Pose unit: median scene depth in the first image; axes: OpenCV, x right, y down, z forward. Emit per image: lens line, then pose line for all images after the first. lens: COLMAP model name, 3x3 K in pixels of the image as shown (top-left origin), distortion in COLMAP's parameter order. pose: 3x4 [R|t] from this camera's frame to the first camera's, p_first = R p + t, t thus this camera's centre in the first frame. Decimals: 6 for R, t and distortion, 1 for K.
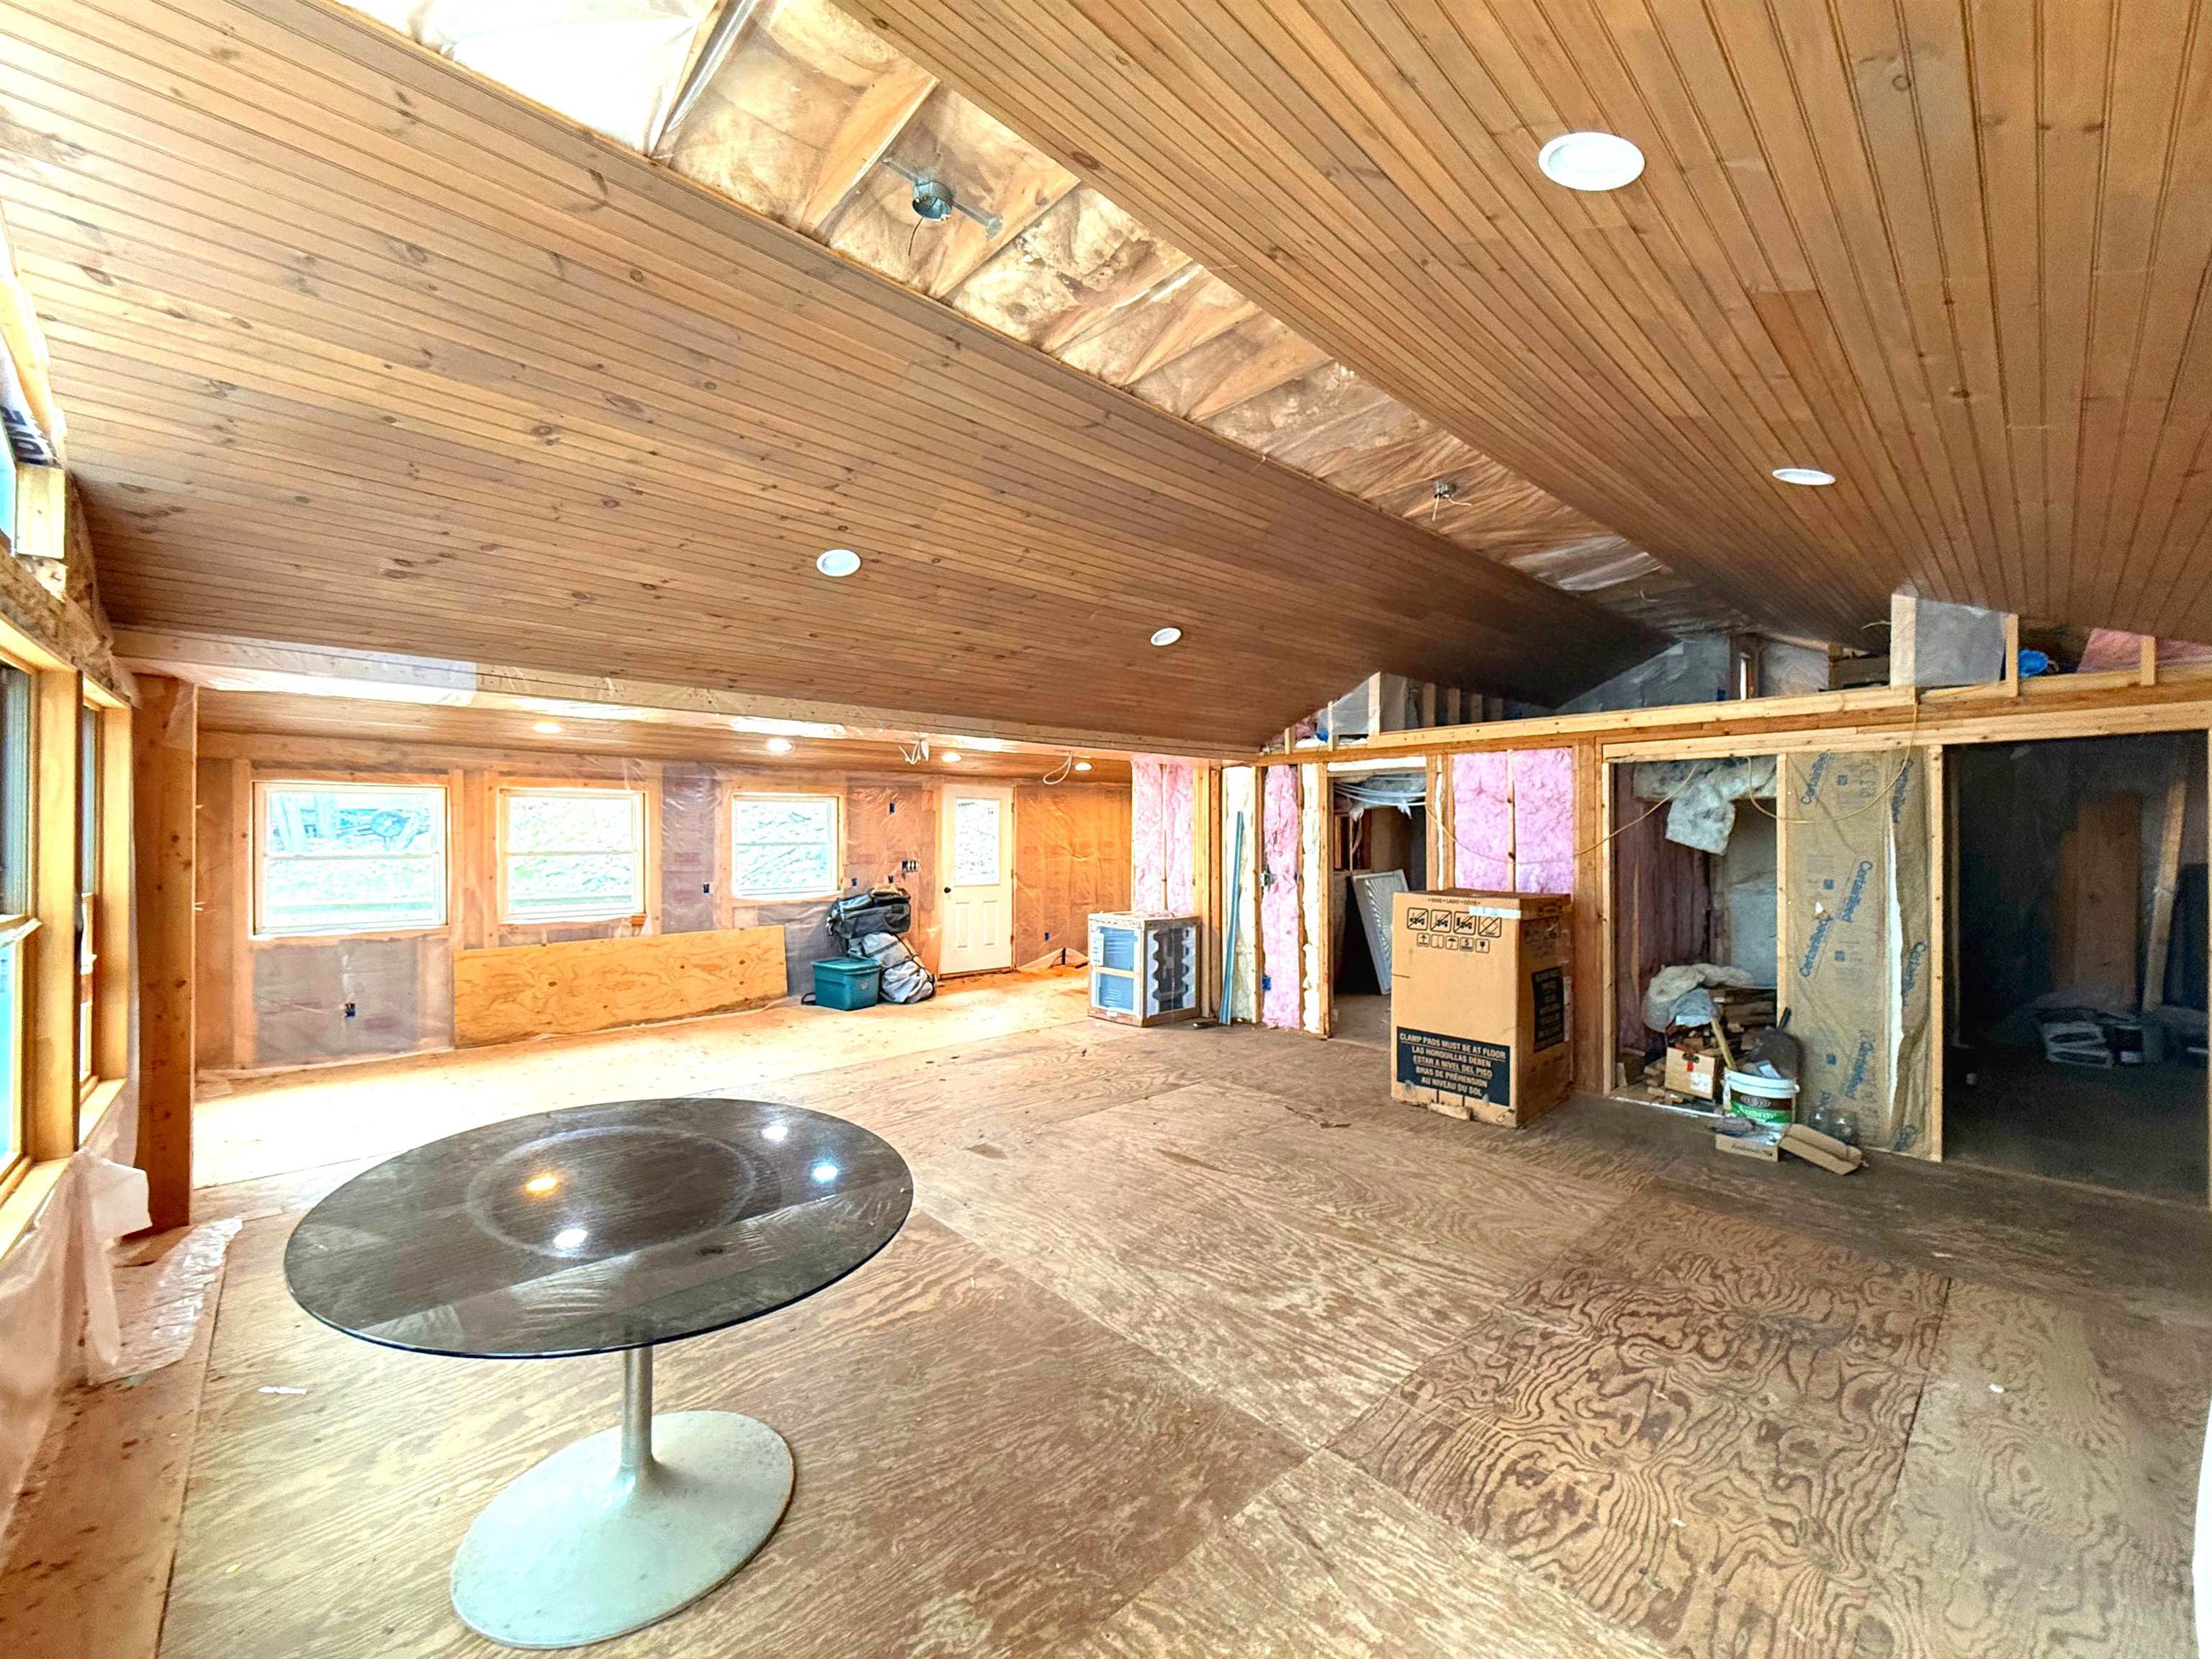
lens RADIAL K [[882.6, 0, 1107.9], [0, 882.6, 826.6], [0, 0, 1]] dist [-0.001996, 0.000387]
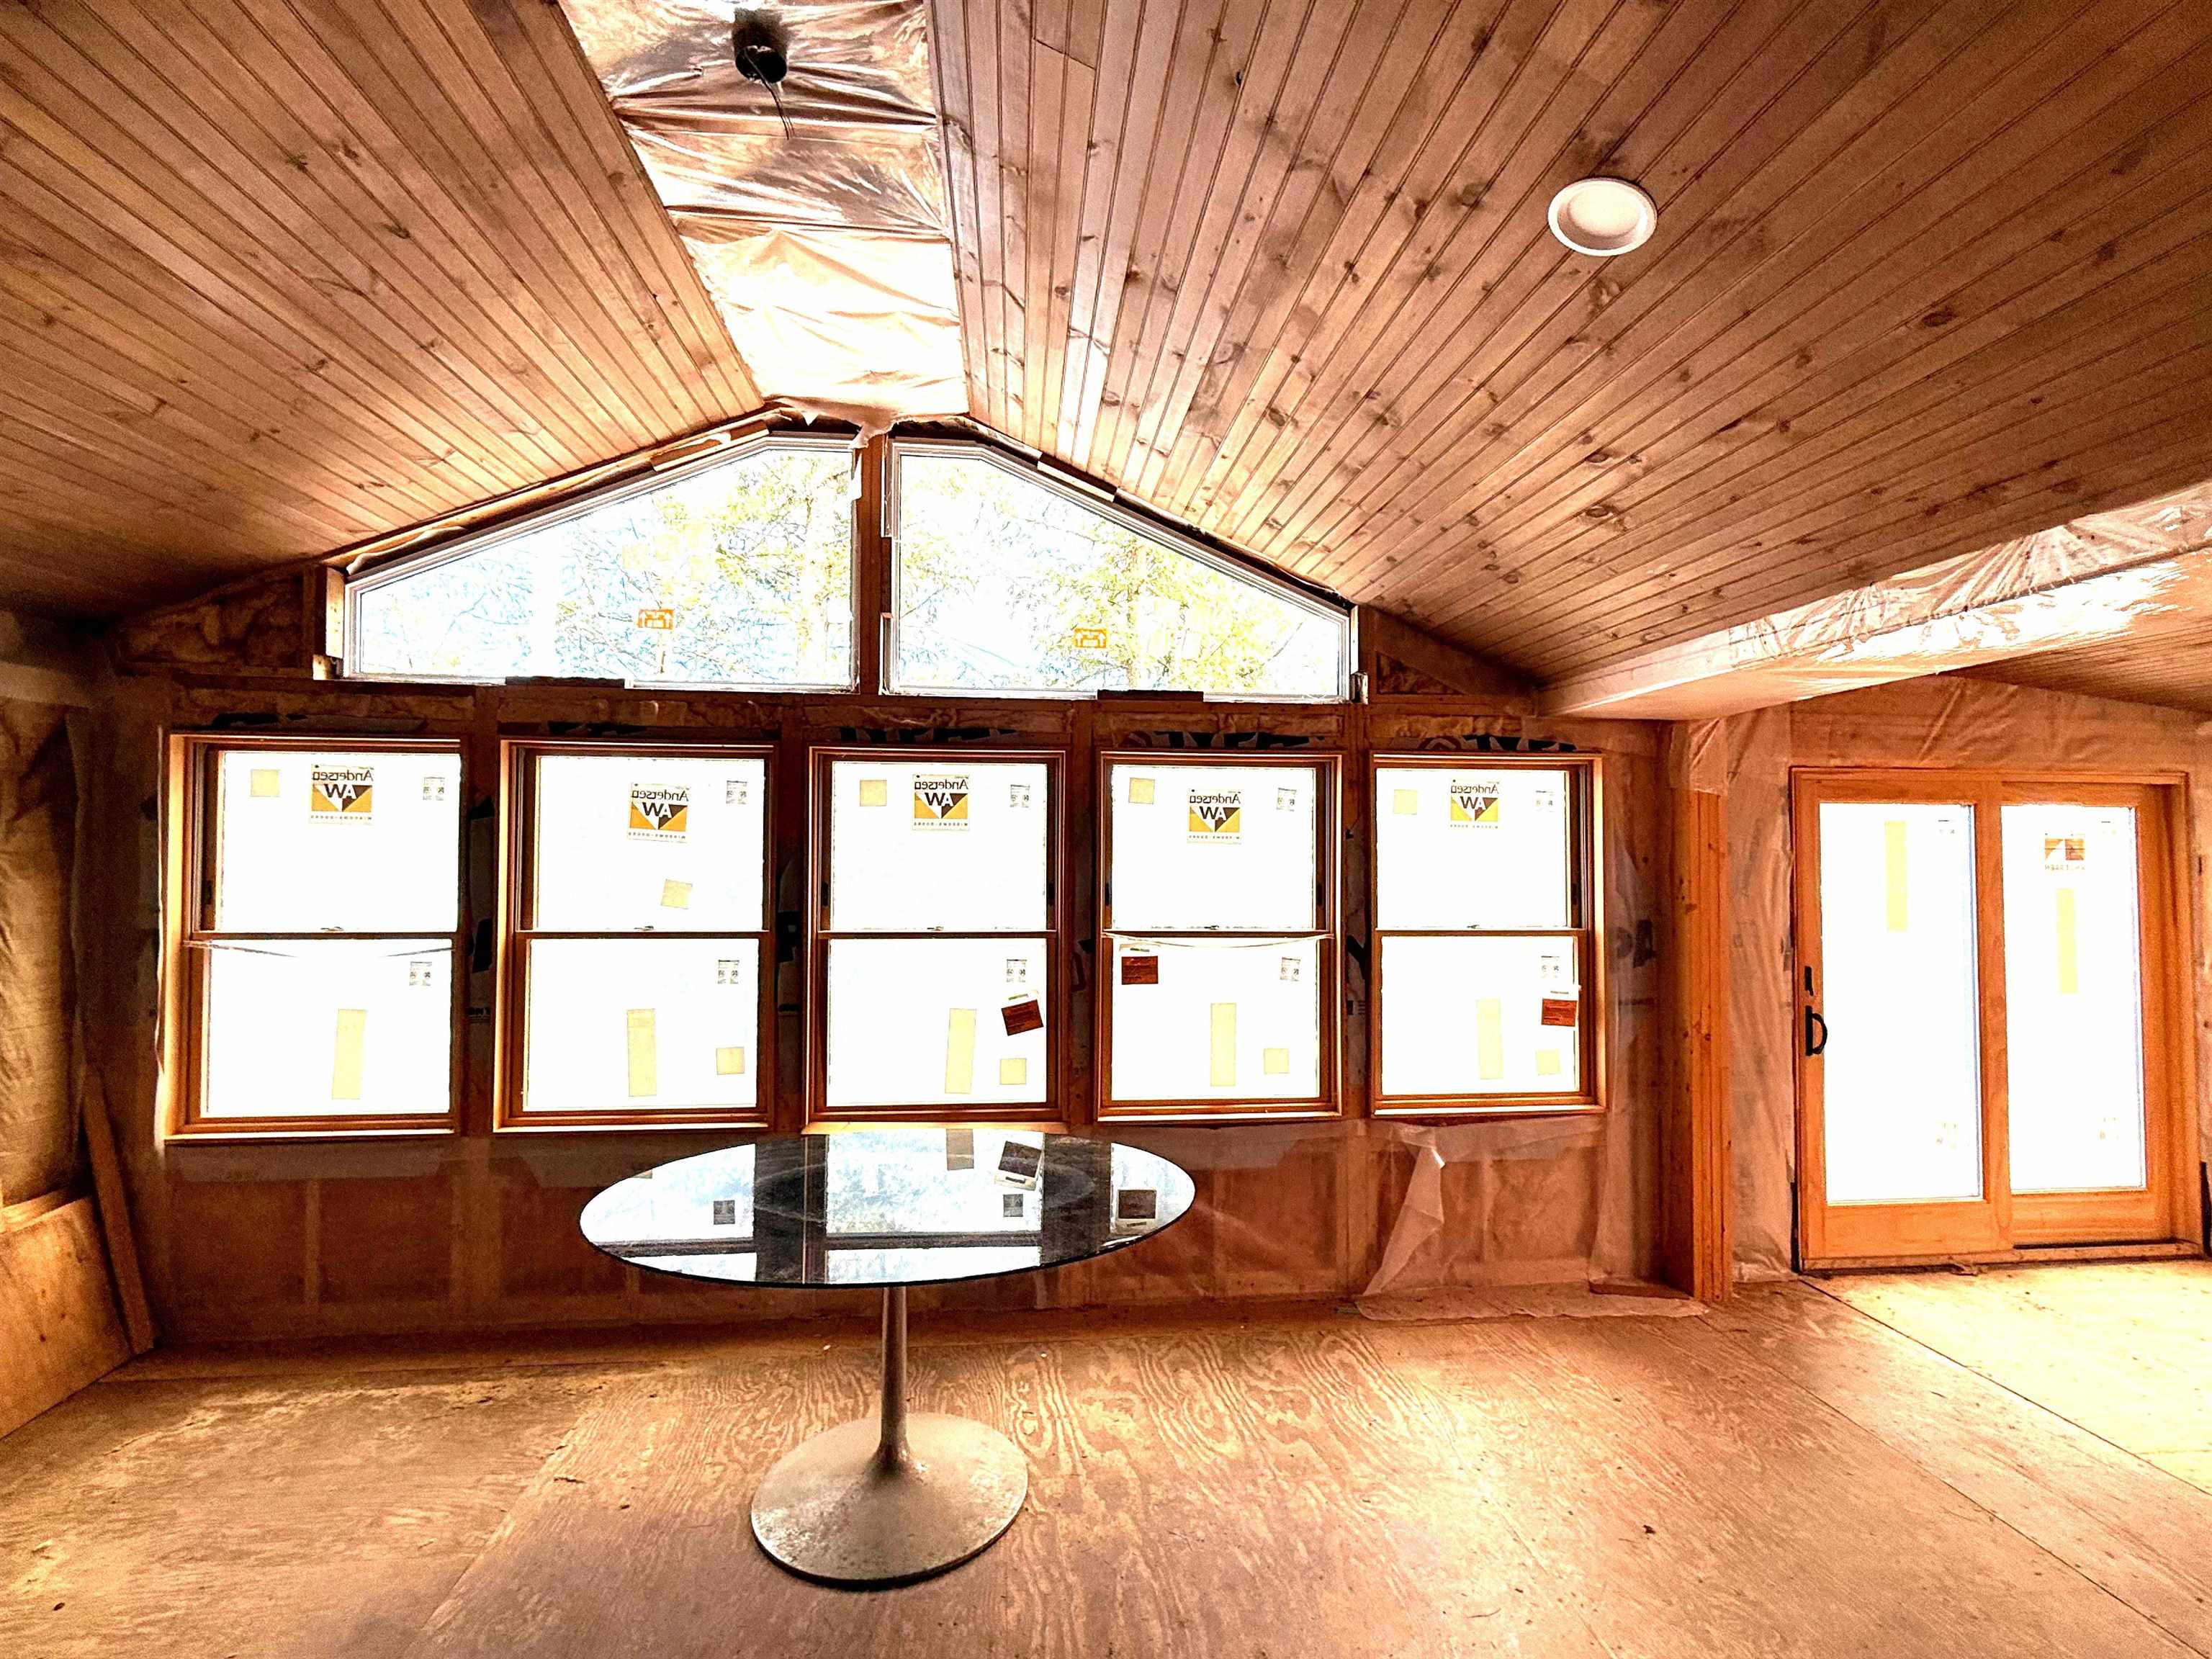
lens RADIAL K [[1025.8, 0, 1145.2], [0, 1025.8, 818.0], [0, 0, 1]] dist [-0.001920, 0.000078]
pose [[-0.590794, -0.040897, -0.805785, 0.131341], [-0.000663, 0.998739, -0.050204, -0.000901], [0.806822, -0.029126, -0.590076, 0.772241]]
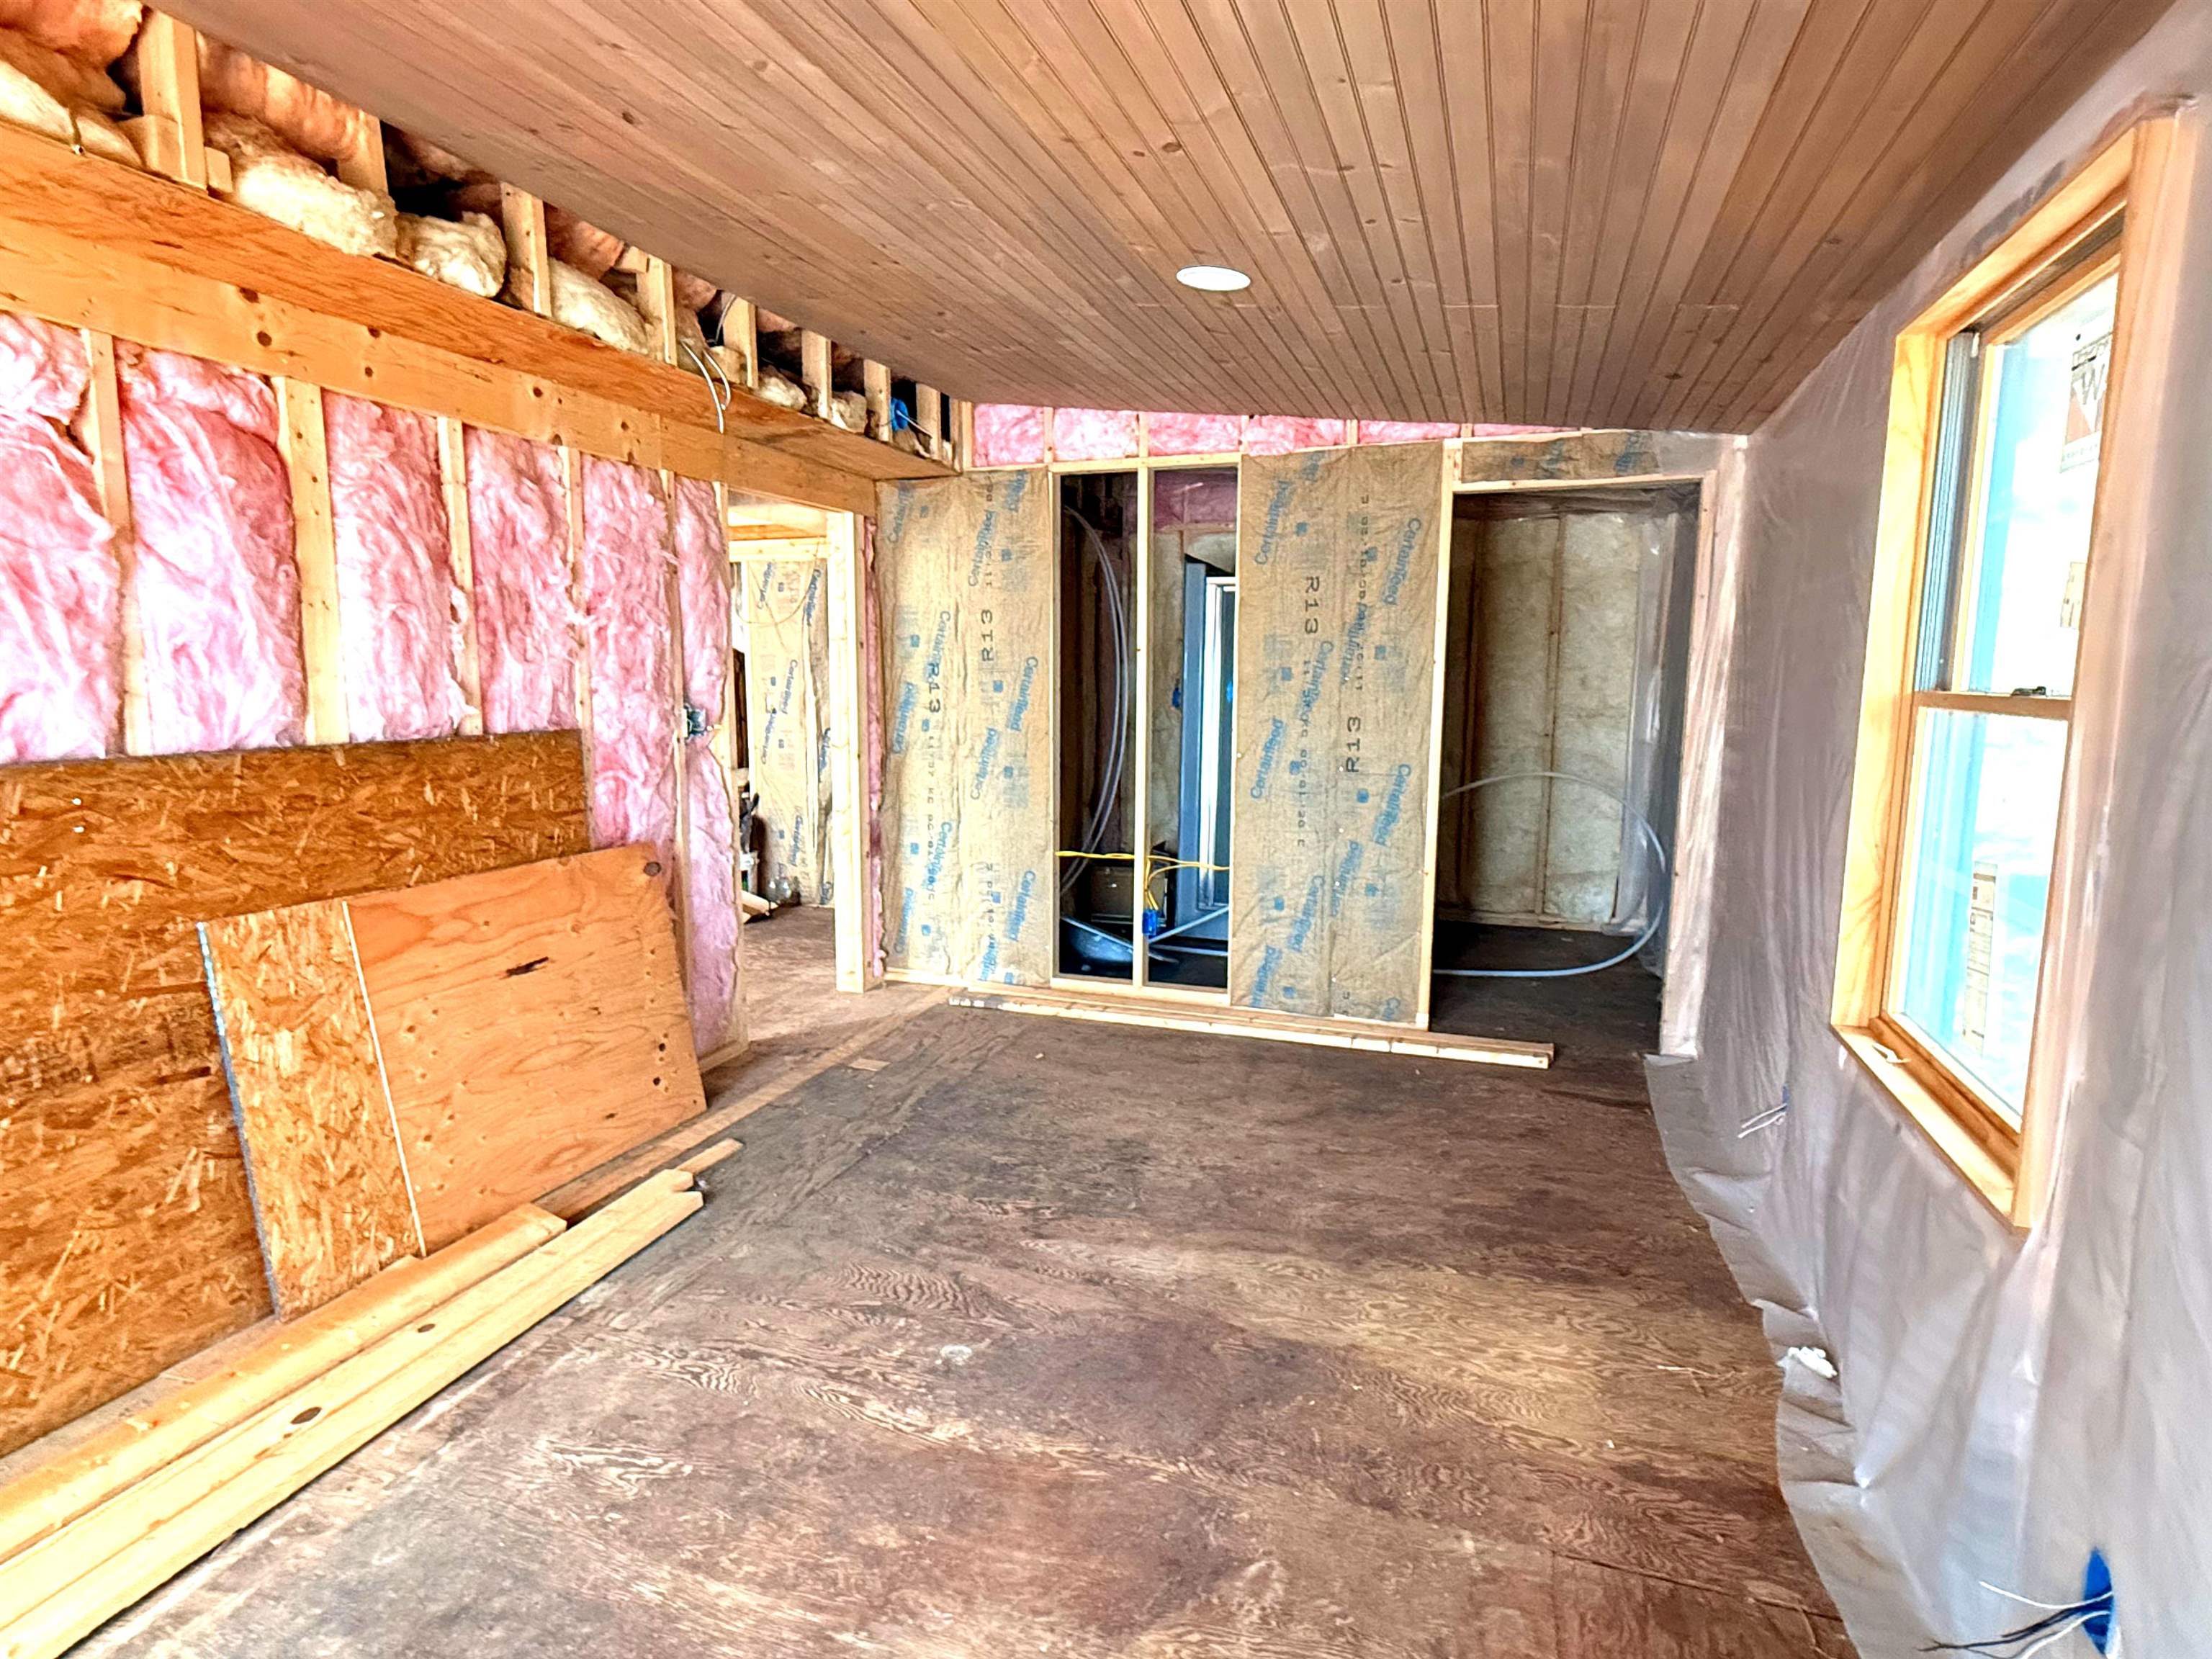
lens RADIAL K [[1162.8, 0, 1117.8], [0, 1162.8, 833.6], [0, 0, 1]] dist [0.000830, -0.001450]
pose [[0.876113, -0.064473, 0.477775, 0.406653], [-0.007260, 0.989141, 0.146792, 0.031361], [-0.482051, -0.132075, 0.866131, -0.447484]]
